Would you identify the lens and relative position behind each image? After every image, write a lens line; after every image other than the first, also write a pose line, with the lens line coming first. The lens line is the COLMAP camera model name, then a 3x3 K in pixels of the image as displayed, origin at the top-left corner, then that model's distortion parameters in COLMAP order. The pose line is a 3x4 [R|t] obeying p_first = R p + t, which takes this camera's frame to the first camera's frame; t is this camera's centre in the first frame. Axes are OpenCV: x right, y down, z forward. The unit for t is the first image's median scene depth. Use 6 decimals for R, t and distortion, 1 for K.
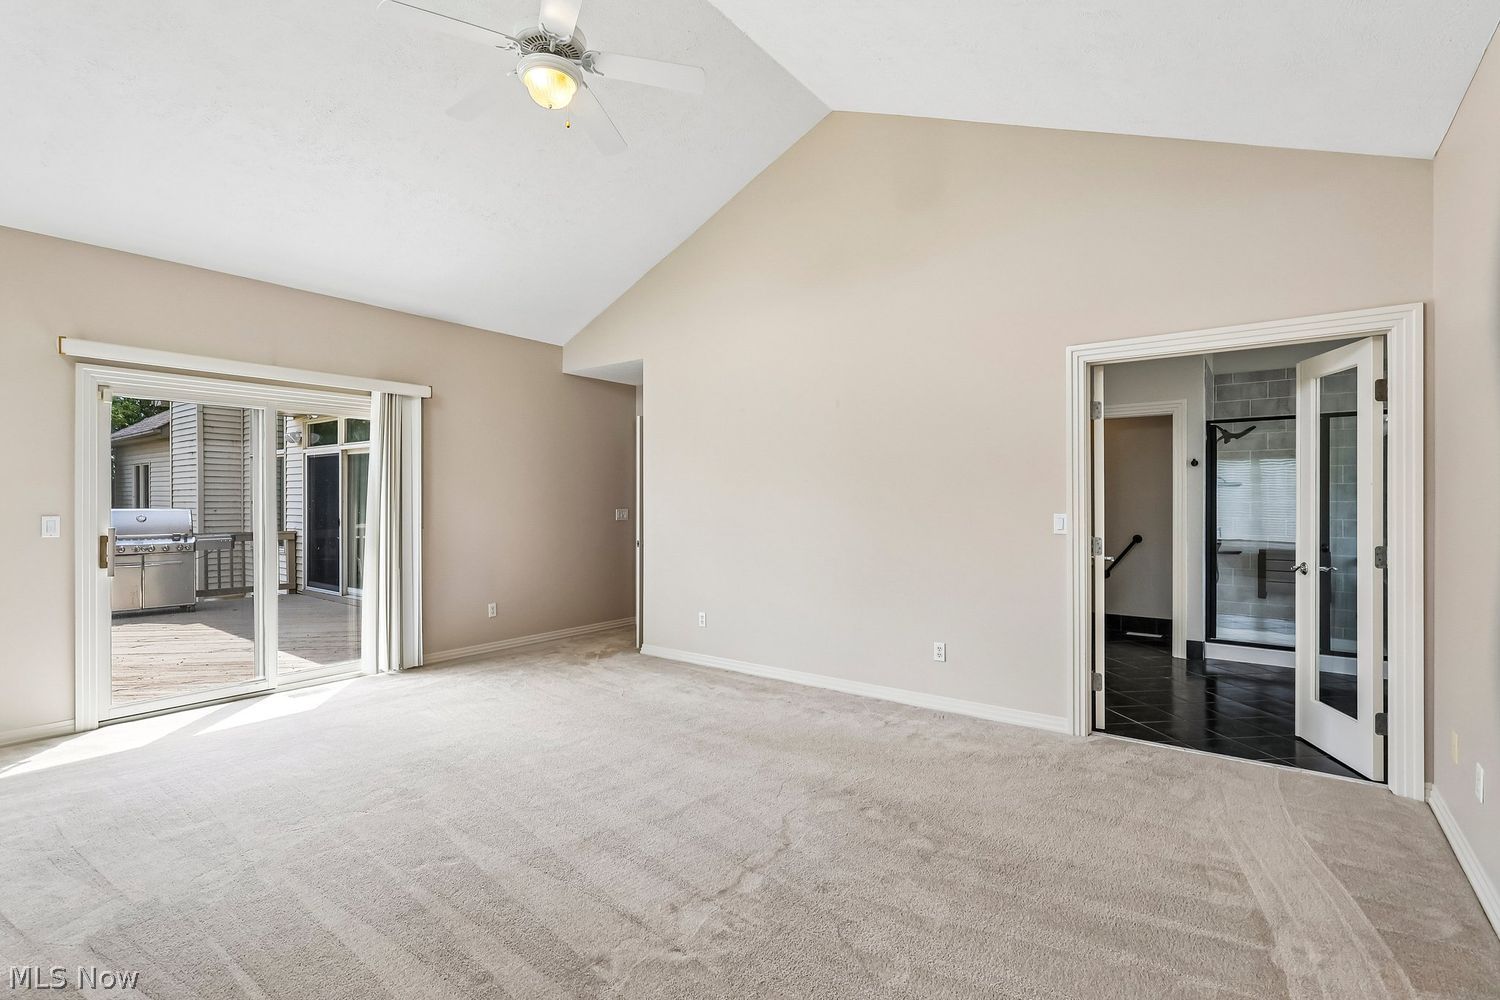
lens RADIAL K [[696.4, 0, 748.0], [0, 696.4, 497.3], [0, 0, 1]] dist [-0.005907, -0.000505]
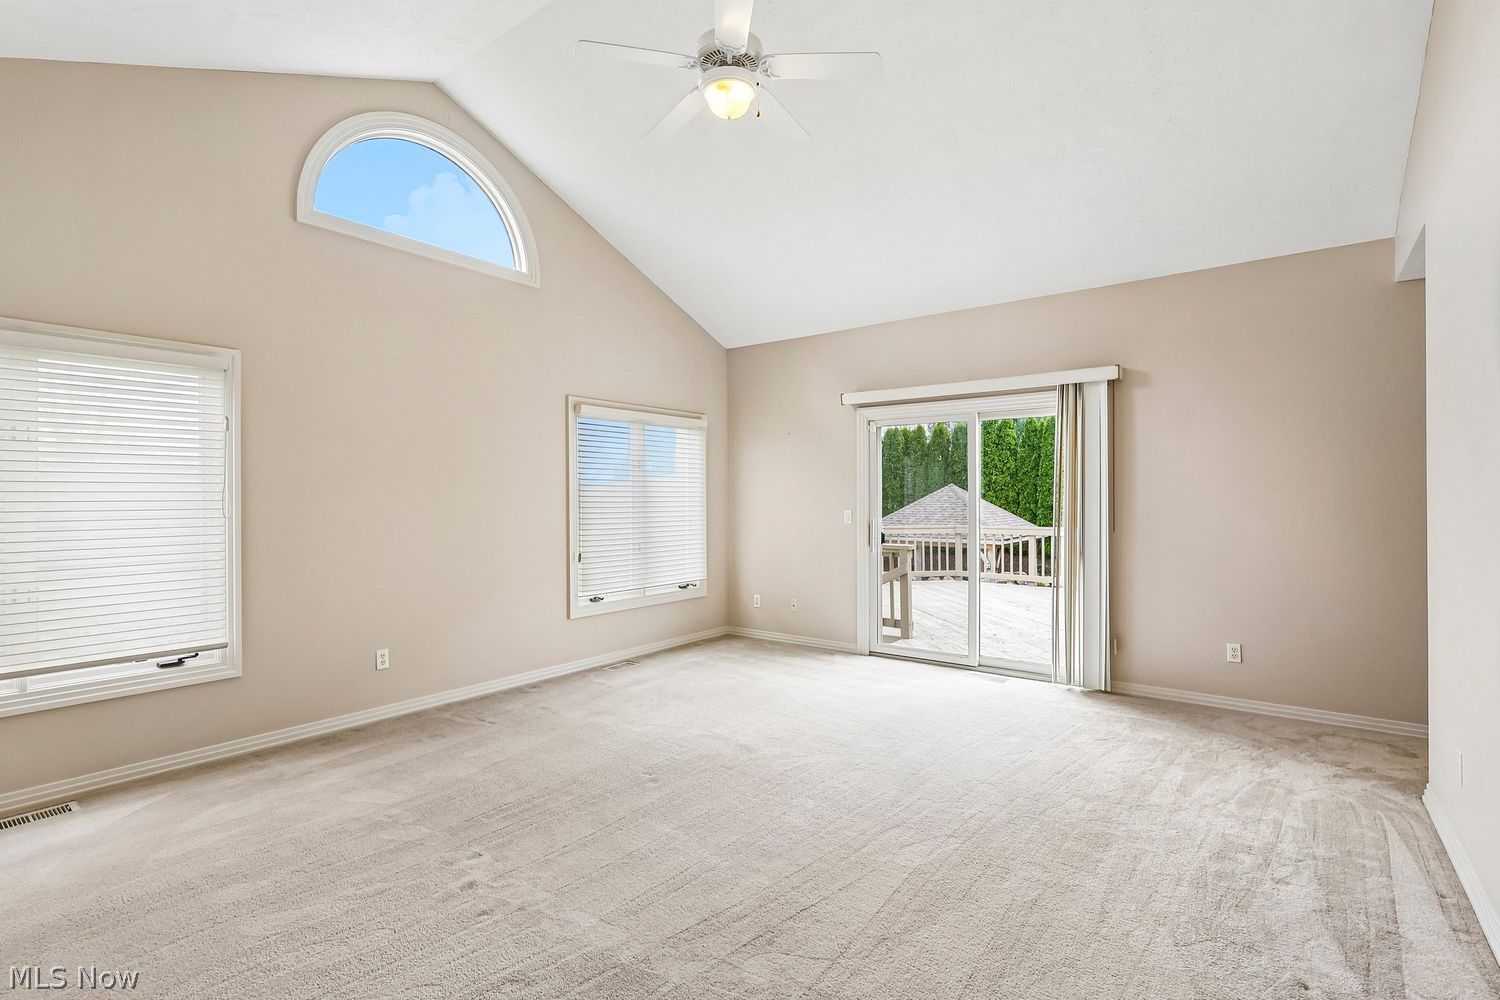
lens RADIAL K [[696.4, 0, 746.6], [0, 696.4, 500.9], [0, 0, 1]] dist [-0.005907, -0.000505]
pose [[-0.004771, 0.001292, -0.999988, 0.400348], [0.002329, 0.999996, 0.001281, 0.003602], [0.999986, -0.002323, -0.004774, 0.569394]]
